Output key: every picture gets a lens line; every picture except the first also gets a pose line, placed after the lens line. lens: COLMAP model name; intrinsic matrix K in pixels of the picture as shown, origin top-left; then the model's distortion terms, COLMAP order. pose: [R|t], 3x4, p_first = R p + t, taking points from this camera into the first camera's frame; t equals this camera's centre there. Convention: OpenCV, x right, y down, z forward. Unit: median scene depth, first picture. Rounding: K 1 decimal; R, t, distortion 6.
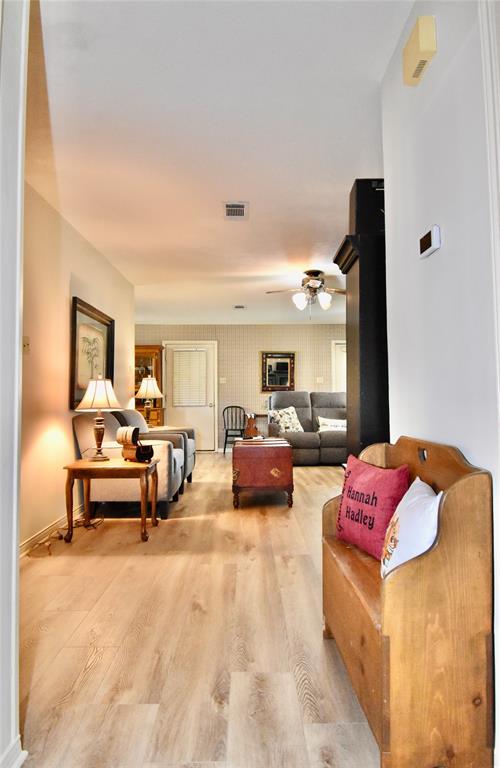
lens RADIAL K [[459.9, 0, 250.0], [0, 459.9, 384.0], [0, 0, 1]] dist [0.000070, -0.000034]
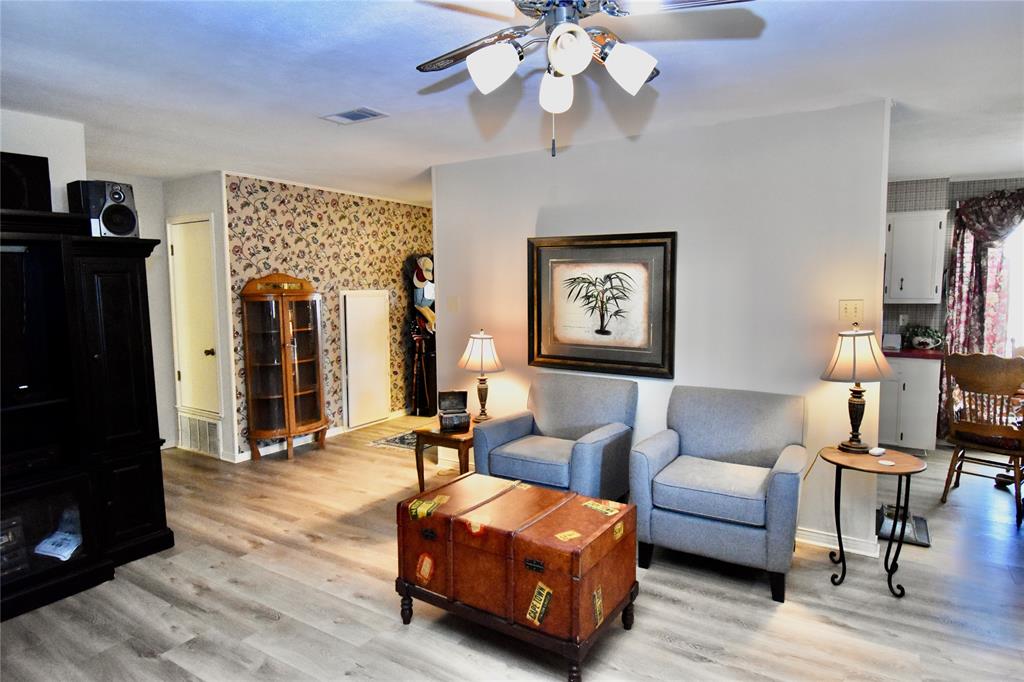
lens RADIAL K [[578.7, 0, 528.9], [0, 578.7, 340.2], [0, 0, 1]] dist [0.000687, -0.029840]
pose [[-0.519834, 0.085380, -0.849990, 0.296643], [0.028900, 0.996181, 0.082390, -0.044517], [0.853778, 0.018265, -0.520317, 0.819026]]
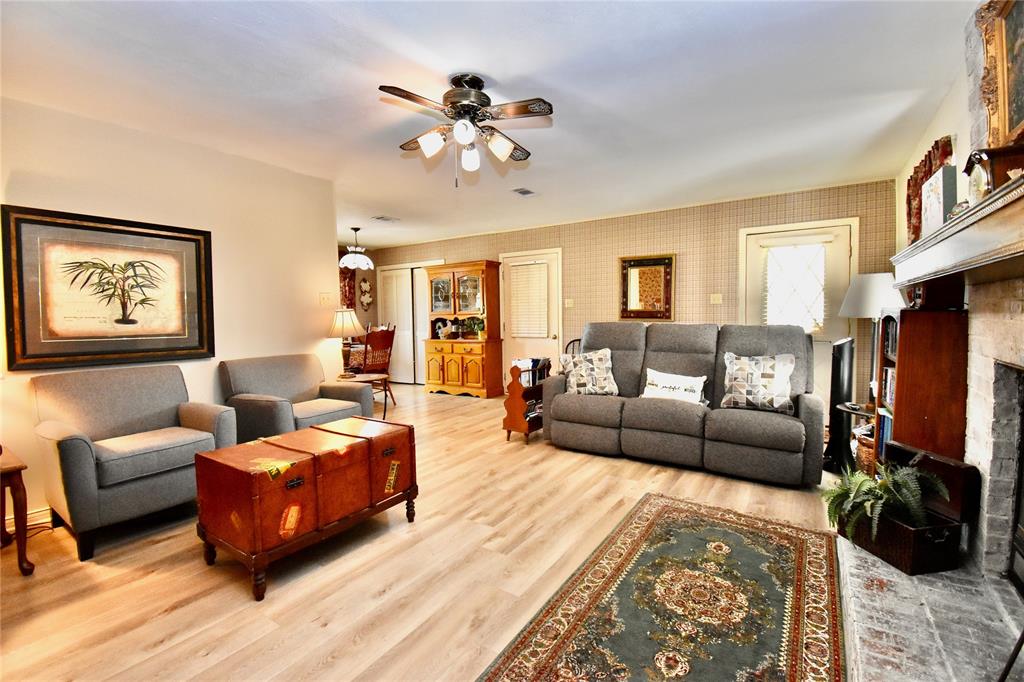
lens RADIAL K [[443.0, 0, 512.0], [0, 443.0, 341.0], [0, 0, 1]] dist [-0.022481, -0.000439]
pose [[0.831057, 0.027694, -0.555497, 0.307987], [0.024436, 0.995977, 0.086211, -0.012777], [0.555650, -0.085221, 0.827037, 0.460387]]
